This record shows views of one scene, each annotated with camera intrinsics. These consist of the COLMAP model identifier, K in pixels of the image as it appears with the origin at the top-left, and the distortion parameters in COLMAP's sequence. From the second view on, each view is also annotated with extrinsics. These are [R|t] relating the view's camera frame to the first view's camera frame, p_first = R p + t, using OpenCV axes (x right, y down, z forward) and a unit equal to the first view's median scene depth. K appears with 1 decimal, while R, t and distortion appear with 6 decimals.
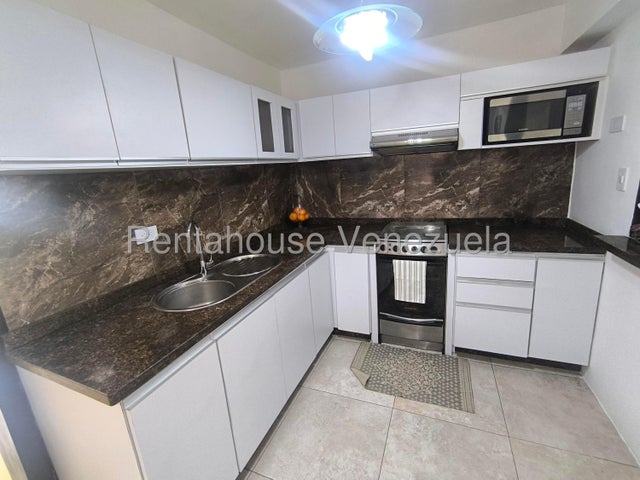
lens RADIAL K [[292.6, 0, 321.2], [0, 292.6, 234.1], [0, 0, 1]] dist [-0.038469, 0.022583]
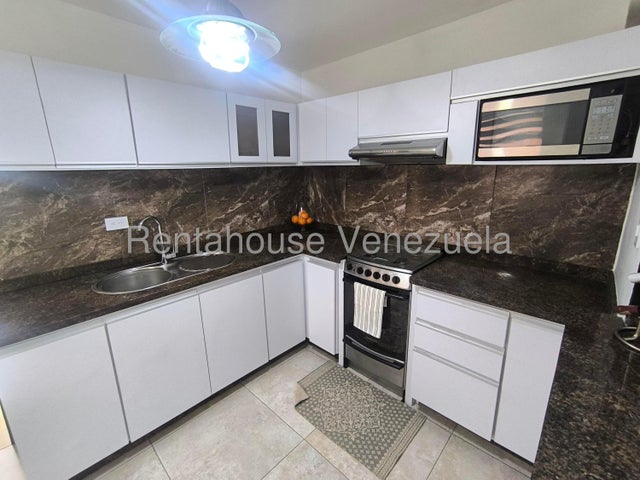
lens RADIAL K [[292.6, 0, 321.2], [0, 292.6, 234.1], [0, 0, 1]] dist [-0.038469, 0.022583]
pose [[0.932565, 0.137549, -0.333770, 0.443939], [-0.130445, 0.990491, 0.043723, -0.087493], [0.336610, 0.002764, 0.941640, 0.117764]]
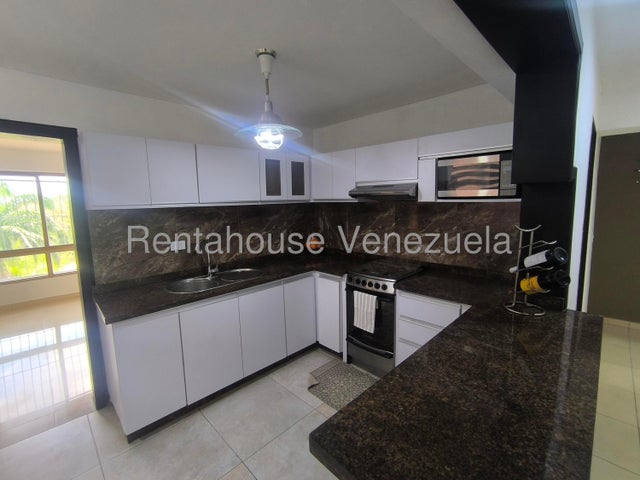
lens RADIAL K [[292.6, 0, 321.2], [0, 292.6, 234.1], [0, 0, 1]] dist [-0.038469, 0.022583]
pose [[0.921264, 0.097169, -0.376605, 0.562637], [-0.129104, 0.989787, -0.060442, -0.050108], [0.366886, 0.104305, 0.924400, -0.167542]]
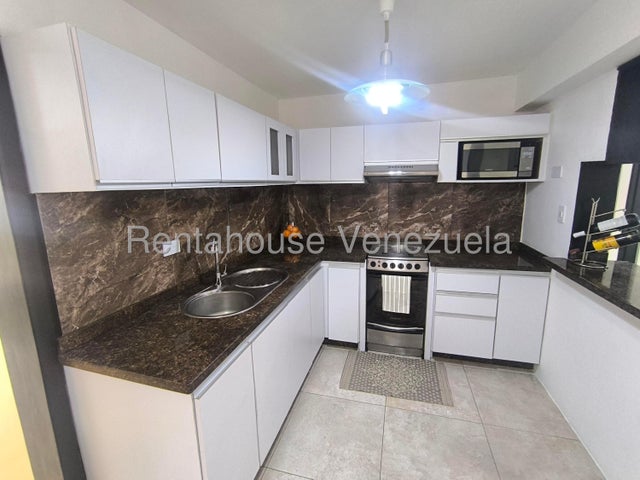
lens RADIAL K [[292.6, 0, 321.2], [0, 292.6, 234.1], [0, 0, 1]] dist [-0.038469, 0.022583]
pose [[0.991438, 0.031570, 0.126704, -0.141983], [-0.024670, 0.998145, -0.055666, -0.001368], [-0.128227, 0.052064, 0.990377, -0.106436]]
